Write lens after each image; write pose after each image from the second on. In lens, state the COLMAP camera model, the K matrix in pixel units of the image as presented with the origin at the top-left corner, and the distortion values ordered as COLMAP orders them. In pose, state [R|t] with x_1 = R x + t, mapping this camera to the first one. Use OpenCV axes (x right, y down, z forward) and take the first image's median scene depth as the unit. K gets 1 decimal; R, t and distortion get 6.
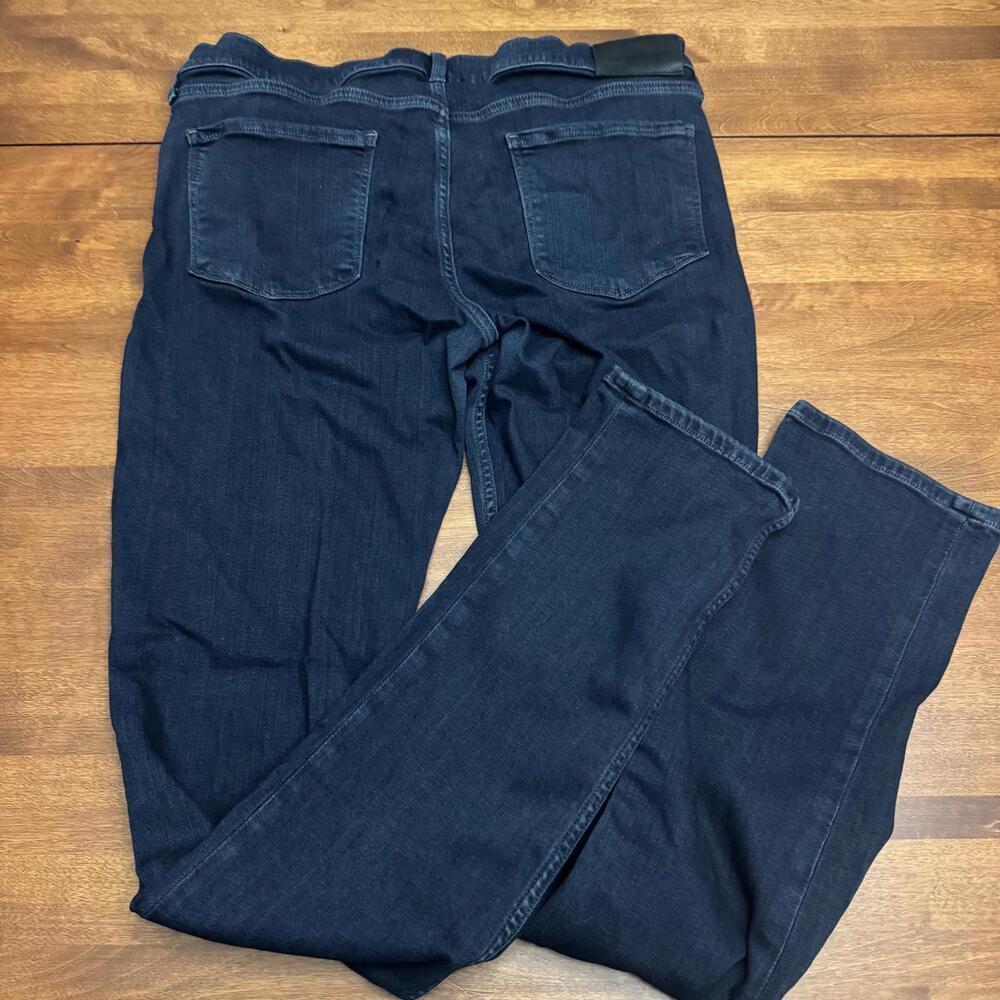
lens RADIAL K [[984.7, 0, 494.4], [0, 984.7, 497.6], [0, 0, 1]] dist [-0.013479, 0.000000]
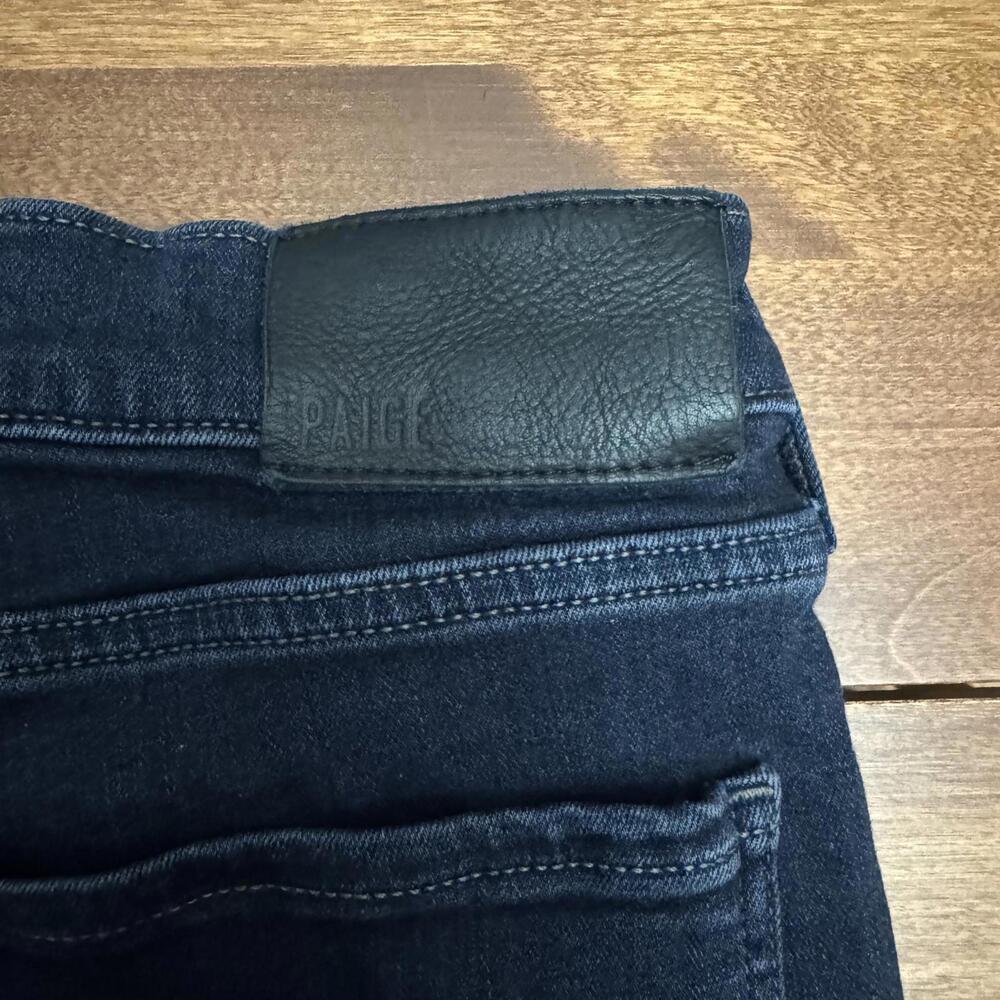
lens RADIAL K [[984.7, 0, 504.2], [0, 984.7, 497.4], [0, 0, 1]] dist [-0.013479, 0.000000]
pose [[0.999351, -0.009271, 0.034815, 0.131145], [0.000163, 0.967475, 0.252967, -0.438562], [-0.036028, -0.252797, 0.966848, 0.761673]]
